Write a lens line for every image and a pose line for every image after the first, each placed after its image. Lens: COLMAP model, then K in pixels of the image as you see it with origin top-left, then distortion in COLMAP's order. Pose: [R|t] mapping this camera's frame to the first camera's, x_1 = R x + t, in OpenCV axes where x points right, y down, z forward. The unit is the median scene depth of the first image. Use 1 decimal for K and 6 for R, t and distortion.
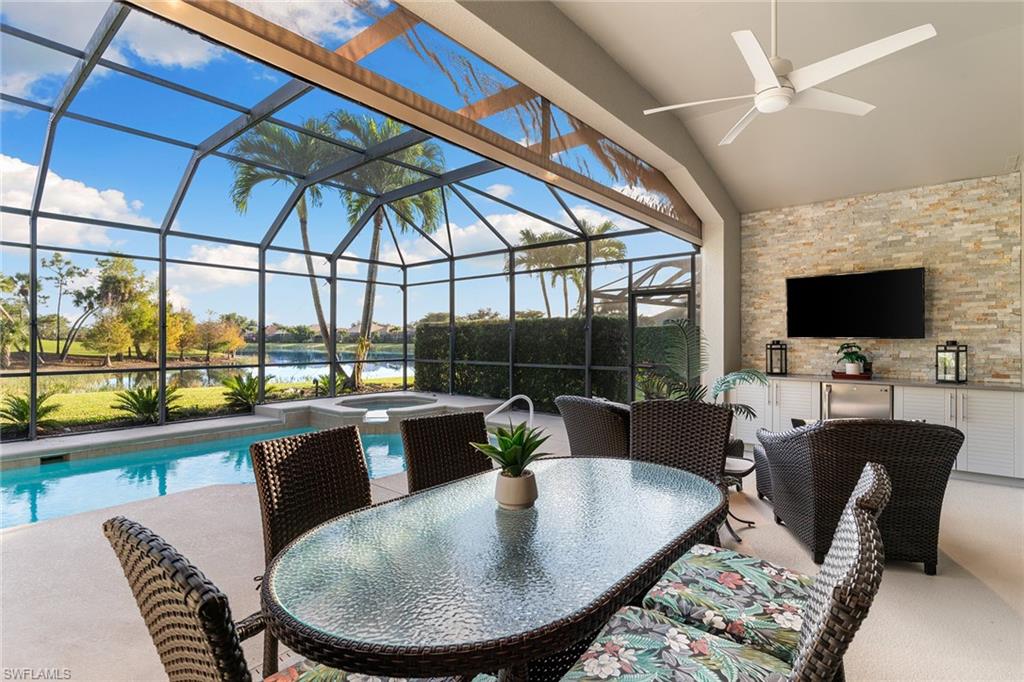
lens RADIAL K [[489.0, 0, 512.0], [0, 489.0, 341.0], [0, 0, 1]] dist [0.000374, 0.000223]
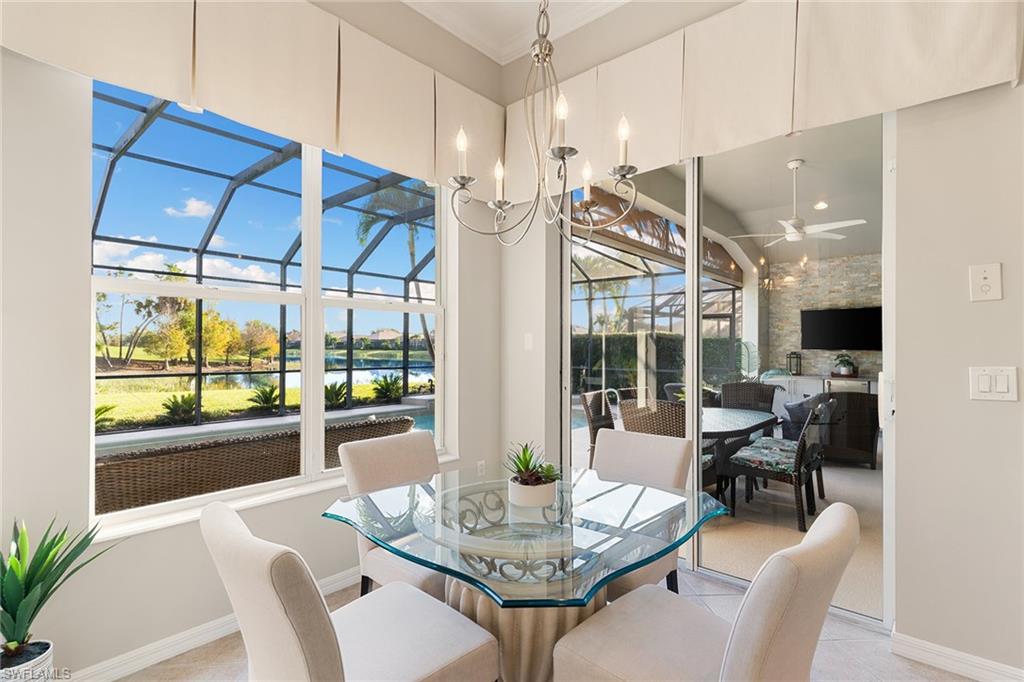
lens RADIAL K [[486.9, 0, 510.9], [0, 486.9, 345.9], [0, 0, 1]] dist [0.001163, -0.000704]
pose [[0.999626, 0.005533, -0.026769, -0.034332], [-0.005677, 0.999970, -0.005319, -0.000751], [0.026739, 0.005469, 0.999627, -0.061747]]
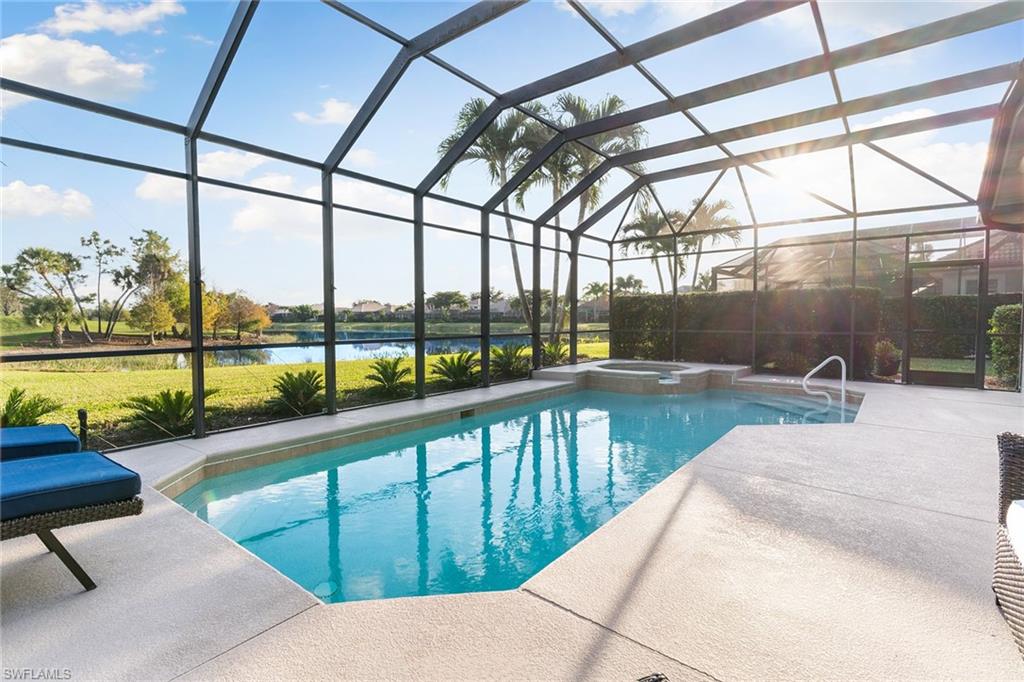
lens RADIAL K [[483.1, 0, 512.9], [0, 483.1, 338.3], [0, 0, 1]] dist [0.001100, -0.000230]
pose [[0.999681, -0.004899, 0.024767, -0.109471], [0.003960, 0.999278, 0.037791, 0.003169], [-0.024934, -0.037681, 0.998979, -0.014509]]
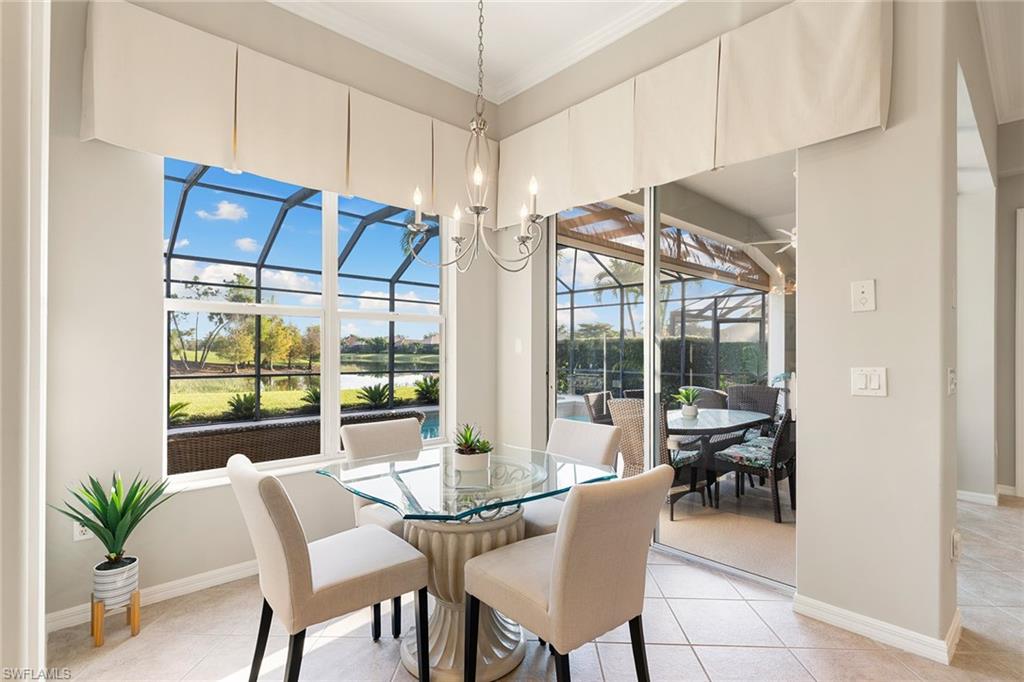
lens RADIAL K [[488.6, 0, 511.6], [0, 488.6, 350.9], [0, 0, 1]] dist [0.000069, 0.000222]
pose [[0.991574, 0.004990, -0.129447, -0.024327], [-0.005427, 0.999981, -0.003019, -0.000751], [0.129430, 0.003696, 0.991582, -0.071741]]
